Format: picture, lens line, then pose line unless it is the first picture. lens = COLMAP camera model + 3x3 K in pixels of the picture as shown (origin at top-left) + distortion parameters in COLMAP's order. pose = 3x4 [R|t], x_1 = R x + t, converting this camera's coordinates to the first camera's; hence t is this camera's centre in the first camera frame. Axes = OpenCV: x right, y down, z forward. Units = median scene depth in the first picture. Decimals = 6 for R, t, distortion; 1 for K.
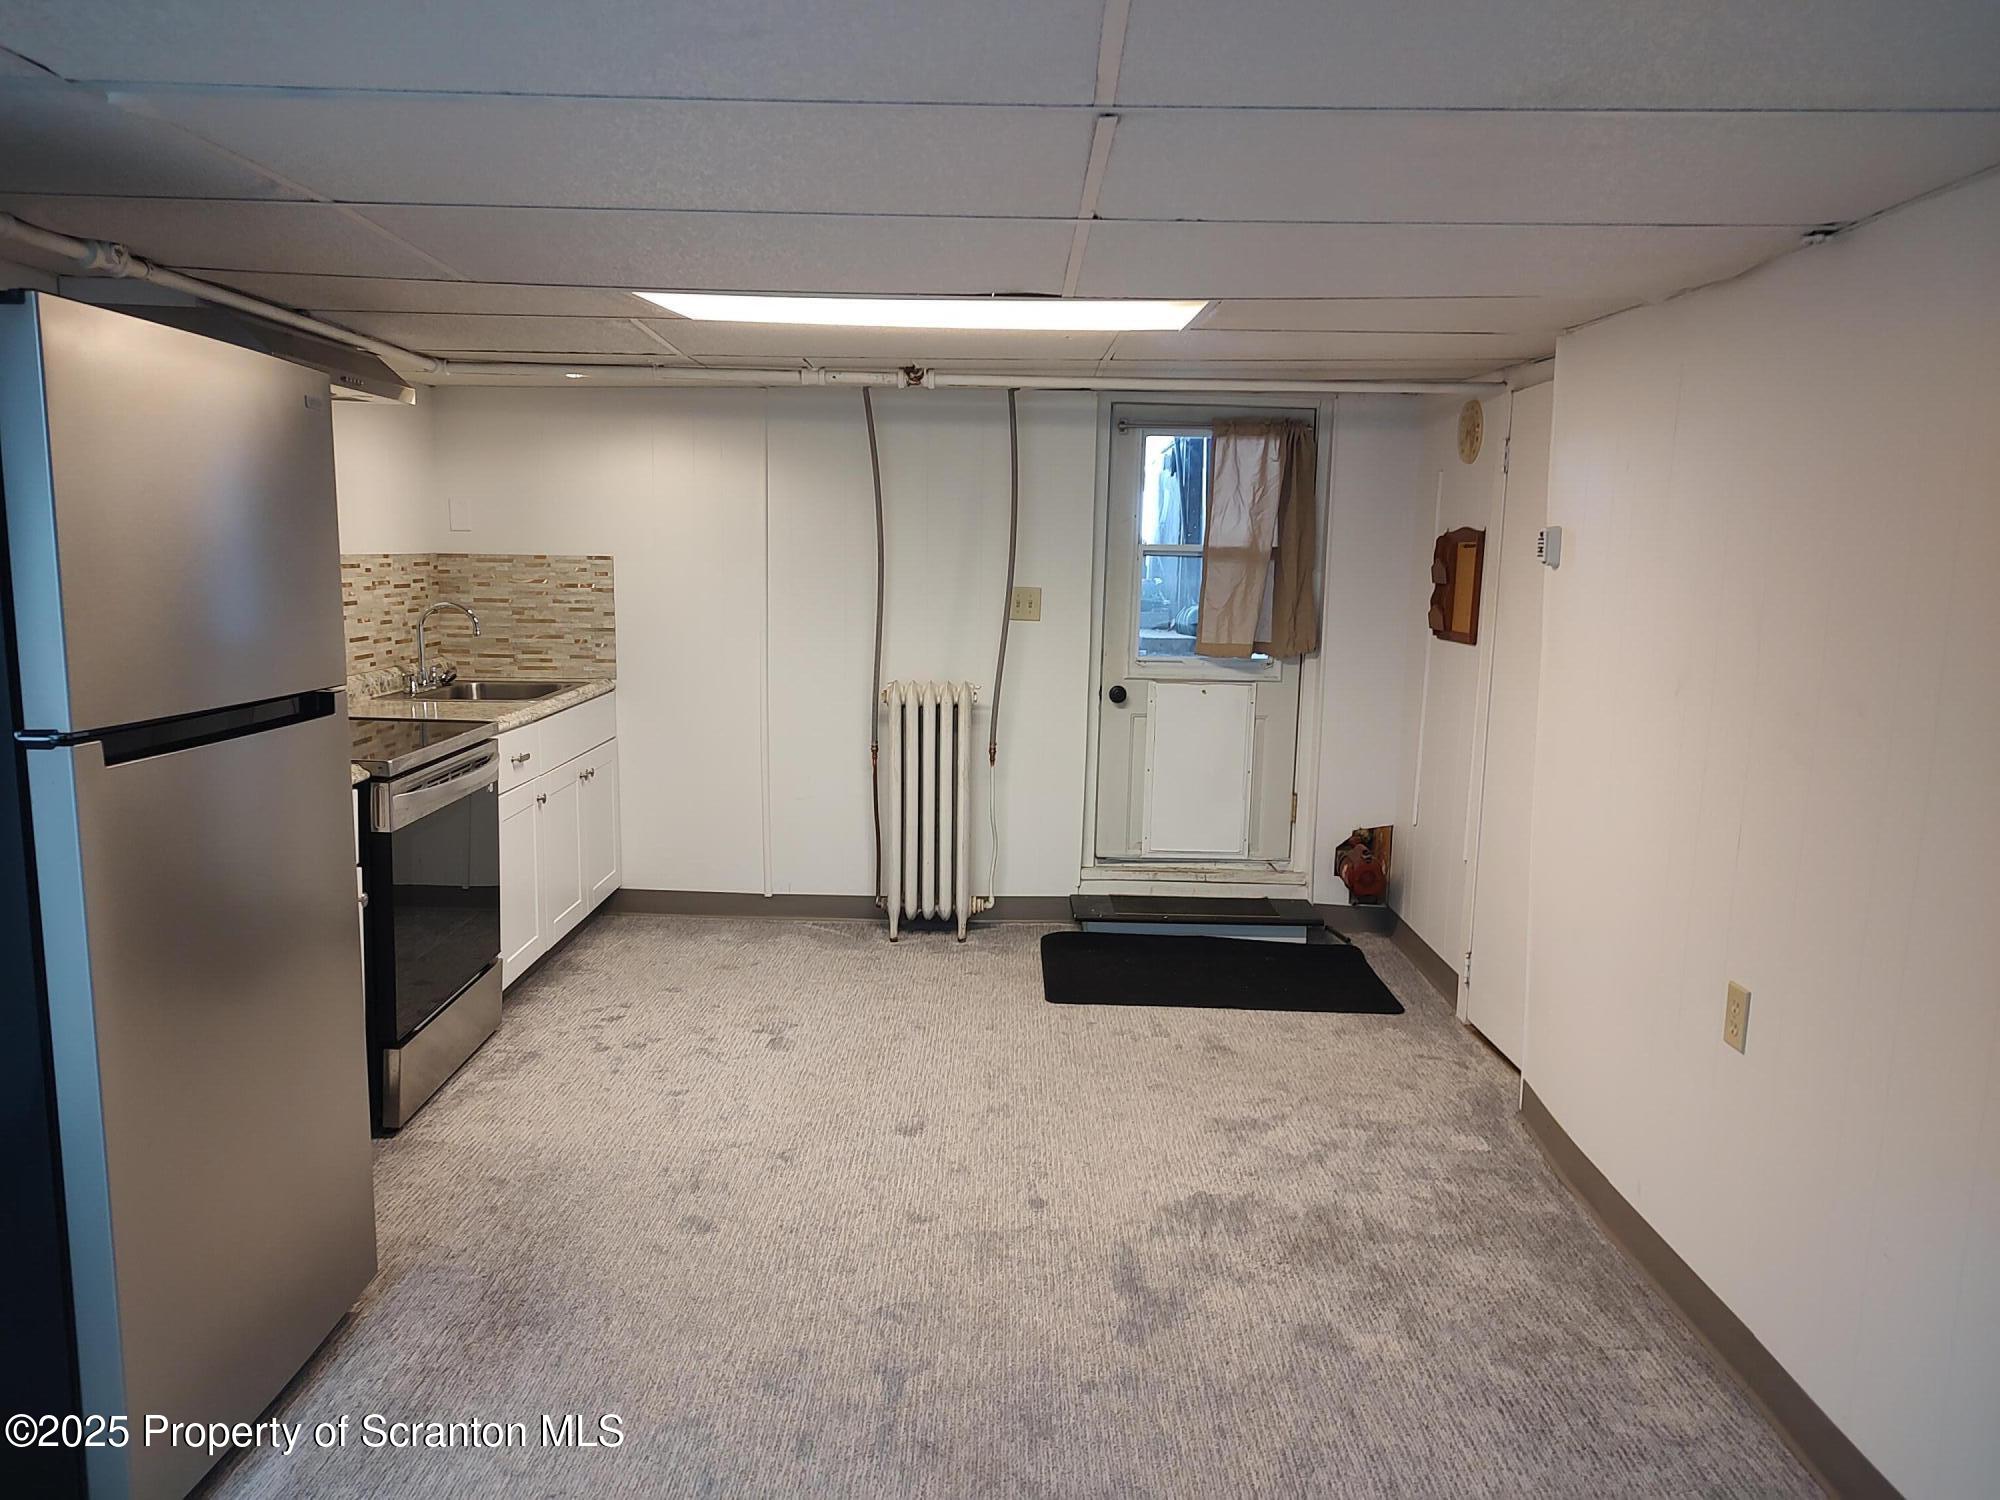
lens RADIAL K [[1416.2, 0, 1000.0], [0, 1416.2, 750.0], [0, 0, 1]] dist [0.036802, -0.005466]
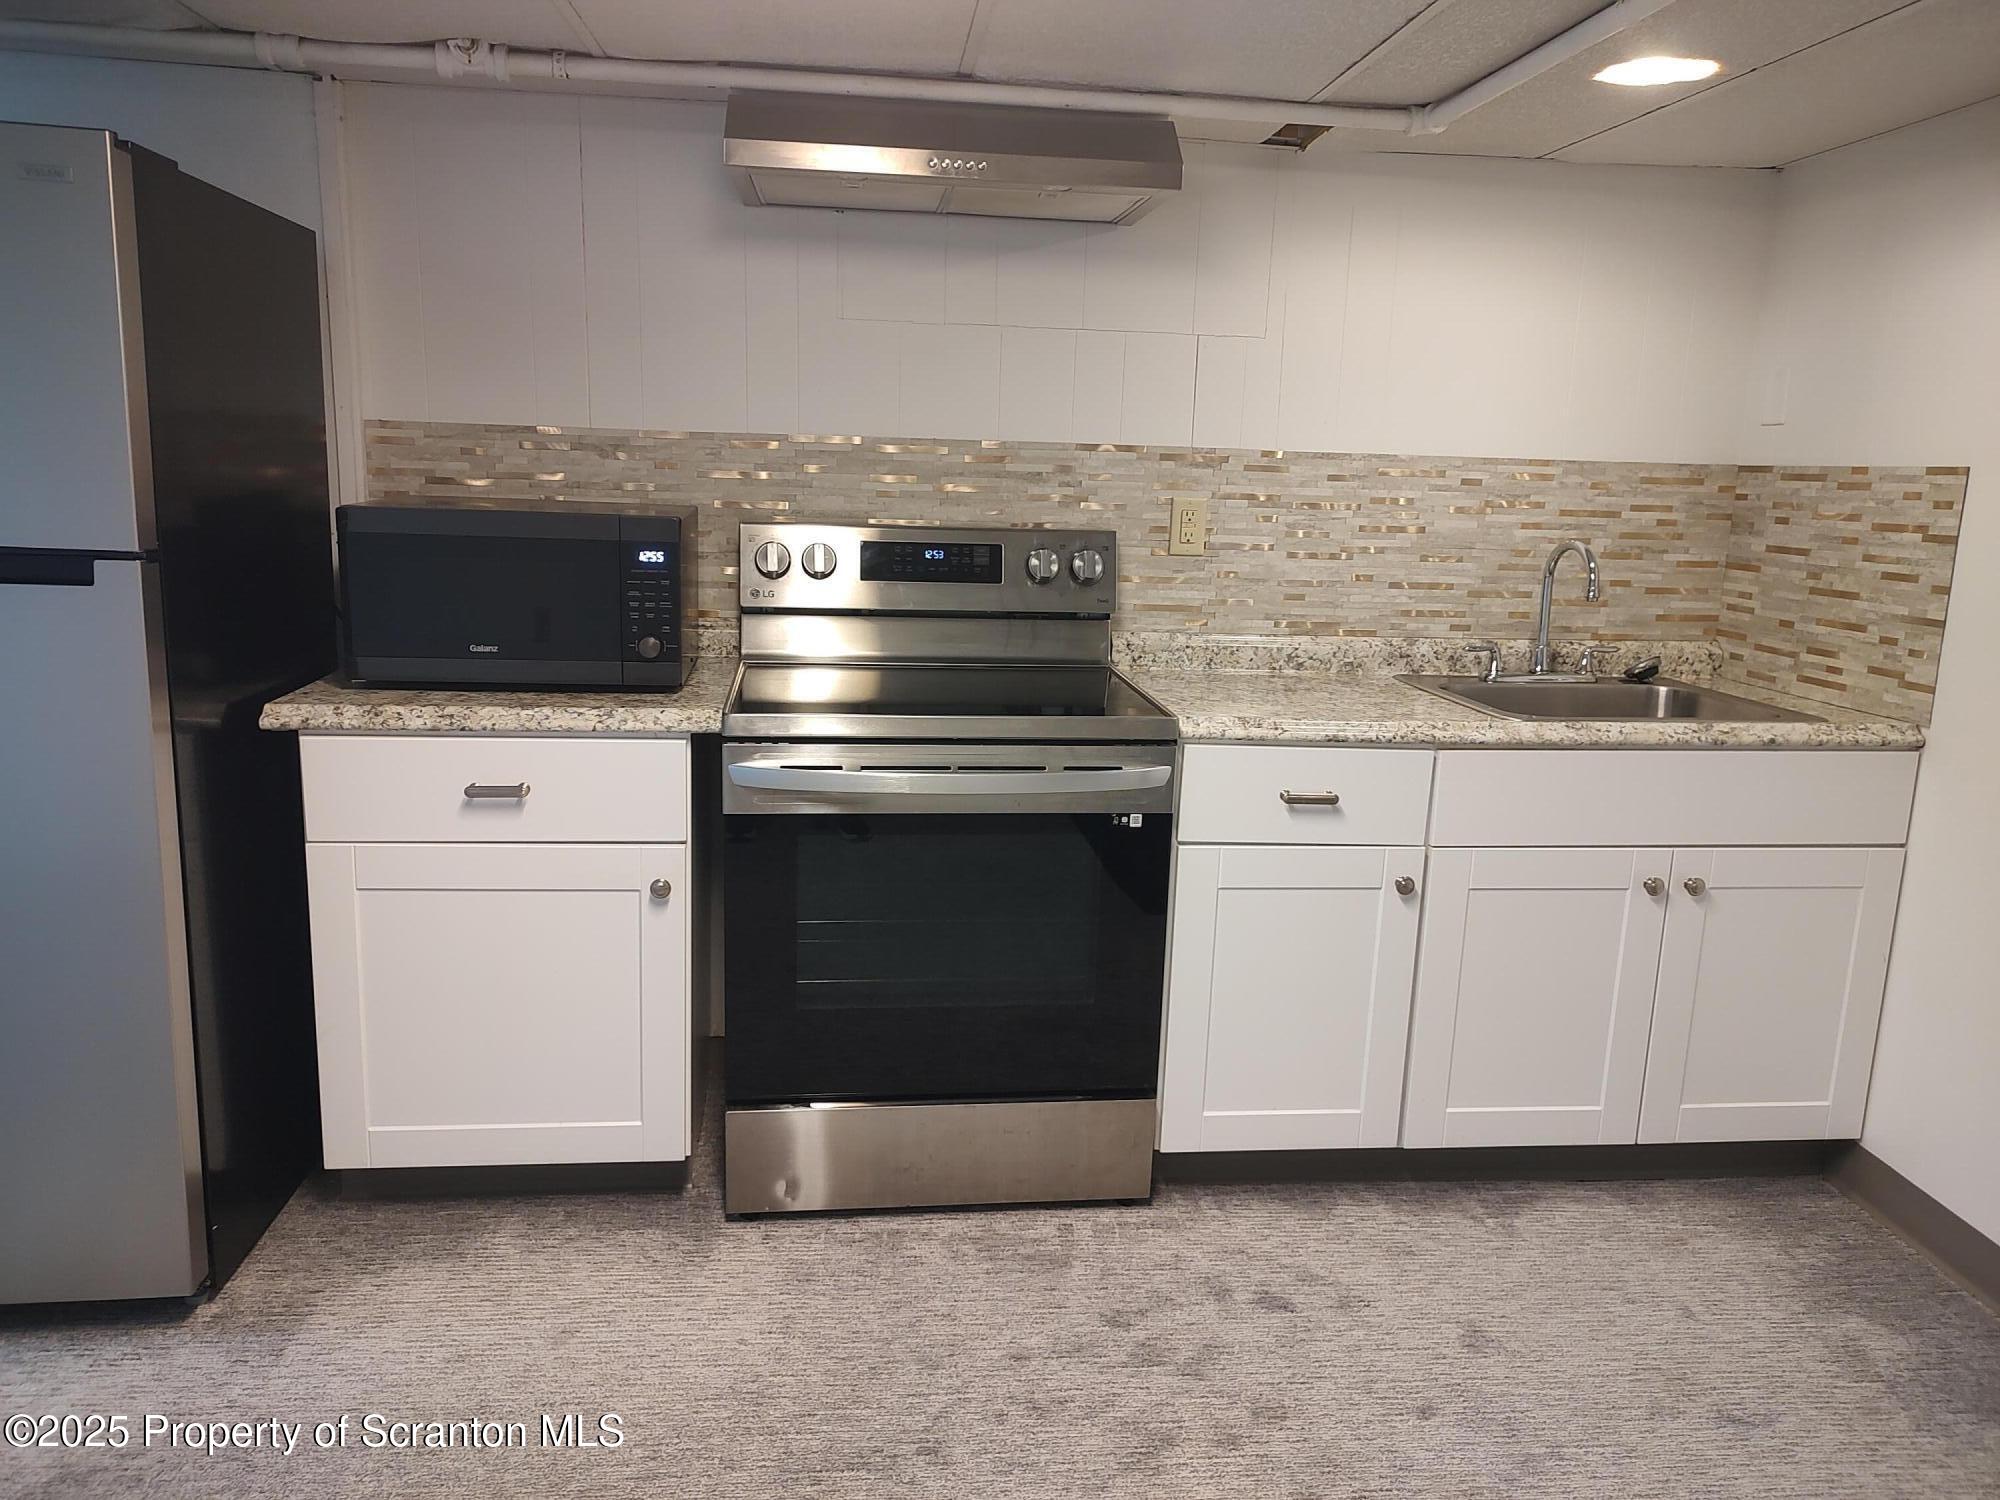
lens RADIAL K [[1416.2, 0, 1000.0], [0, 1416.2, 750.0], [0, 0, 1]] dist [0.036802, -0.005466]
pose [[0.121342, 0.188182, -0.974610, 0.163351], [-0.173090, 0.970833, 0.165903, -0.069354], [0.977403, 0.148564, 0.150375, 0.629524]]
